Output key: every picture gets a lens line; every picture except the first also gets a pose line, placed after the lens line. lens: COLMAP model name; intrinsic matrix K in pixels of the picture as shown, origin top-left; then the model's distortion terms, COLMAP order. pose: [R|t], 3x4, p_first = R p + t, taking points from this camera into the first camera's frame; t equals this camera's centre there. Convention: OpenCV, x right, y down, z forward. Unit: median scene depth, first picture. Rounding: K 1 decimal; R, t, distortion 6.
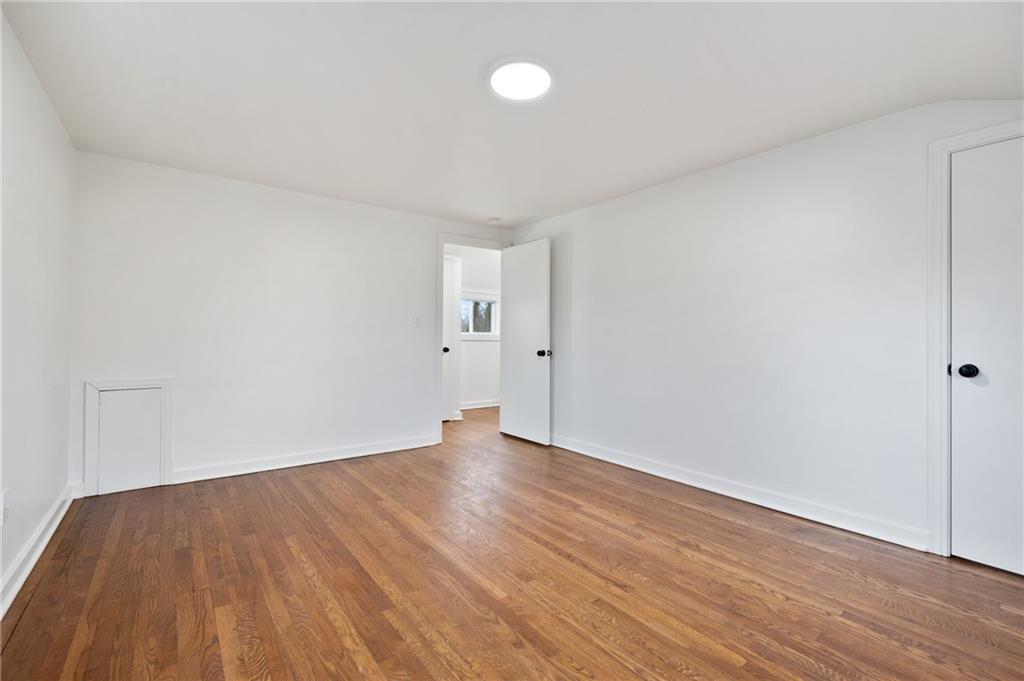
lens RADIAL K [[448.7, 0, 512.7], [0, 448.7, 336.2], [0, 0, 1]] dist [-0.001586, -0.000322]
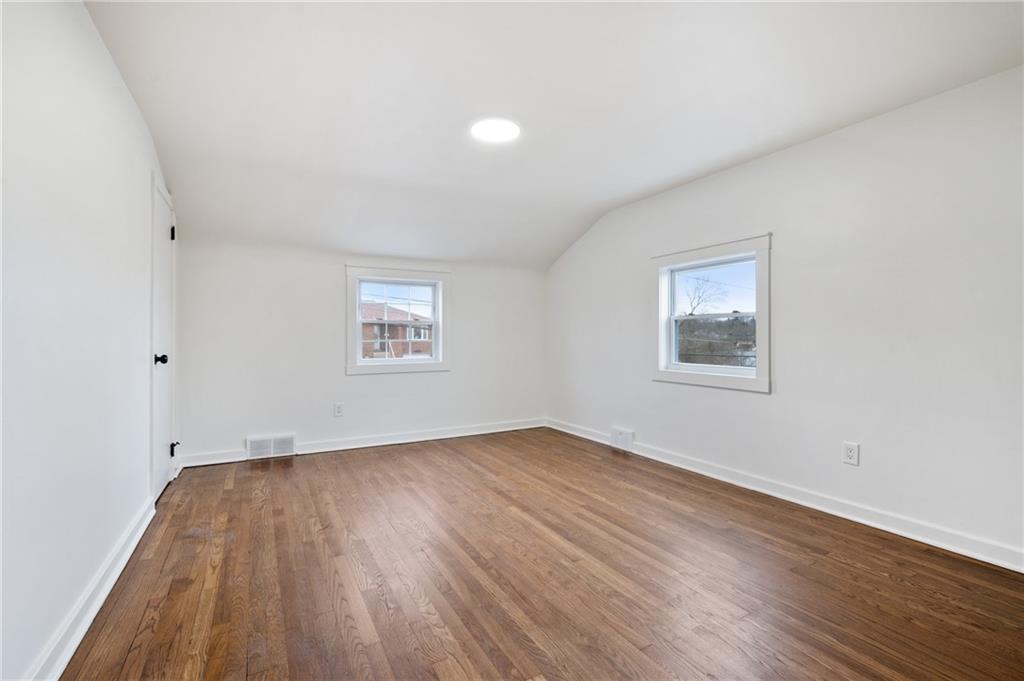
lens RADIAL K [[448.7, 0, 512.7], [0, 448.7, 336.2], [0, 0, 1]] dist [-0.001586, -0.000322]
pose [[-0.991413, -0.006422, 0.130609, -0.204613], [-0.007979, 0.999903, -0.011404, 0.018175], [-0.130523, -0.012348, -0.991368, 2.341185]]
